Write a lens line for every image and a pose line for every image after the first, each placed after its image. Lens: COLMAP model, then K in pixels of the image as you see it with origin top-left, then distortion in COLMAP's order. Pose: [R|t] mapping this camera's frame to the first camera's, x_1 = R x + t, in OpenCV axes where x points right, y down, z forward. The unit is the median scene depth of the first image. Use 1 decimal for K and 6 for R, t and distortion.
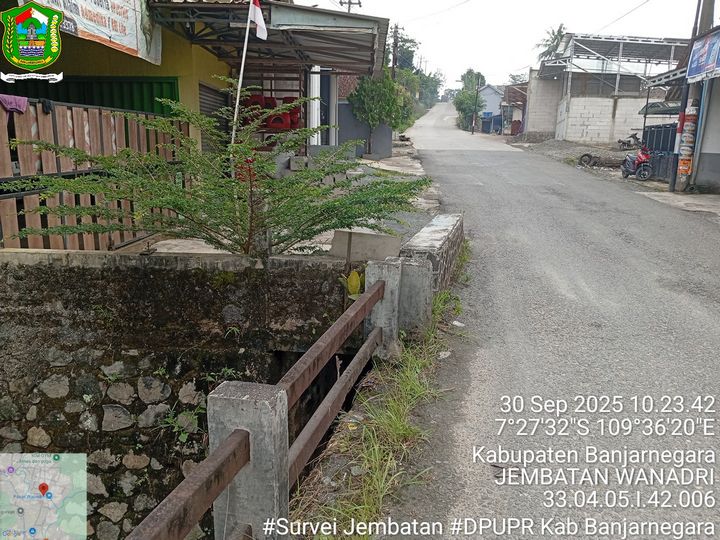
lens RADIAL K [[558.7, 0, 360.0], [0, 558.7, 270.0], [0, 0, 1]] dist [0.080850, -0.148842]
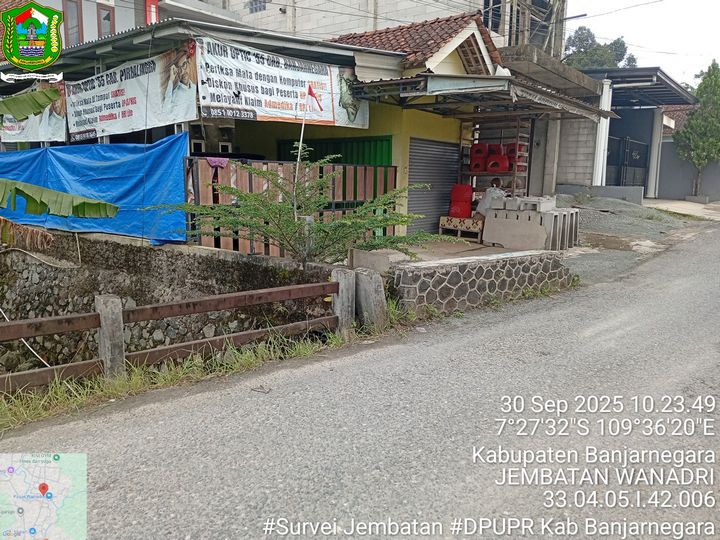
lens RADIAL K [[558.7, 0, 360.0], [0, 558.7, 270.0], [0, 0, 1]] dist [0.080850, -0.148842]
pose [[0.794758, 0.088510, -0.600437, 0.779160], [-0.130915, 0.991020, -0.027198, 0.016786], [0.592639, 0.100222, 0.799209, -0.073832]]
